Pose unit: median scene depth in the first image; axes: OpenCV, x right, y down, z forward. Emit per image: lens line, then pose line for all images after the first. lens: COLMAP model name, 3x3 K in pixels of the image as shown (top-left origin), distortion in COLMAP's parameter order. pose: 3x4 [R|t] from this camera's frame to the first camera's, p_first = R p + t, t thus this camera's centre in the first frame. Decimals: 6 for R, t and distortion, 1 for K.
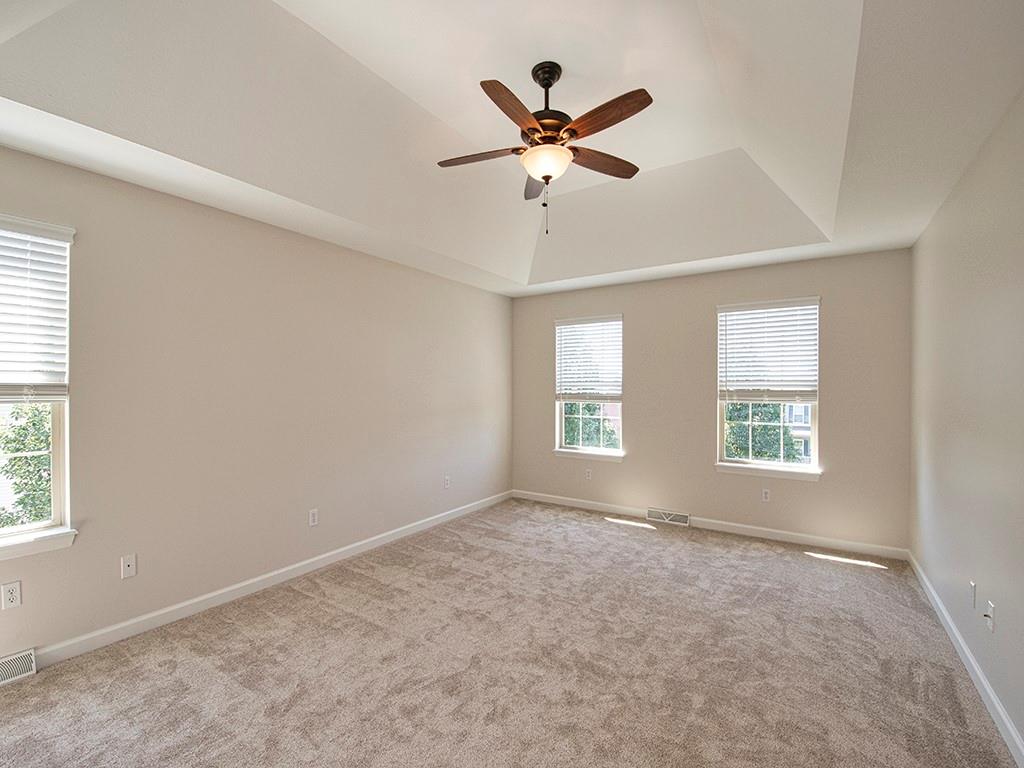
lens RADIAL K [[448.7, 0, 510.4], [0, 448.7, 383.3], [0, 0, 1]] dist [-0.003924, -0.001504]
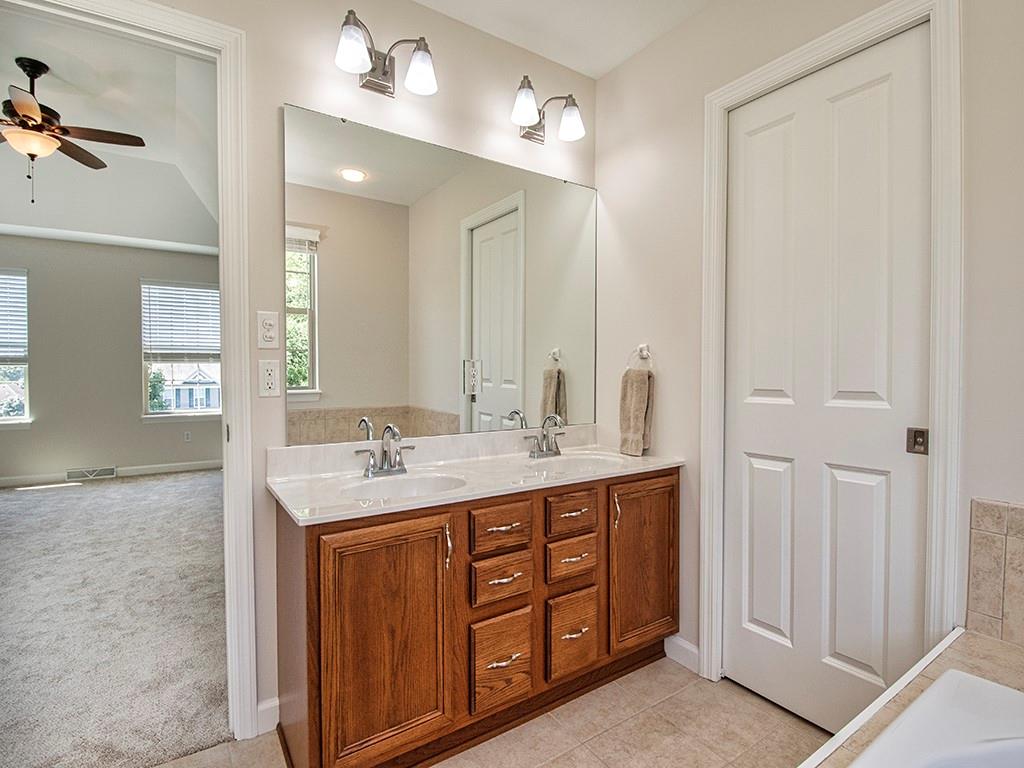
lens RADIAL K [[497.2, 0, 506.1], [0, 497.2, 383.8], [0, 0, 1]] dist [-0.004571, -0.001199]
pose [[0.389203, -0.031726, 0.920606, -0.375418], [-0.004466, 0.999330, 0.036327, 0.049500], [-0.921141, -0.018250, 0.388800, -0.380089]]
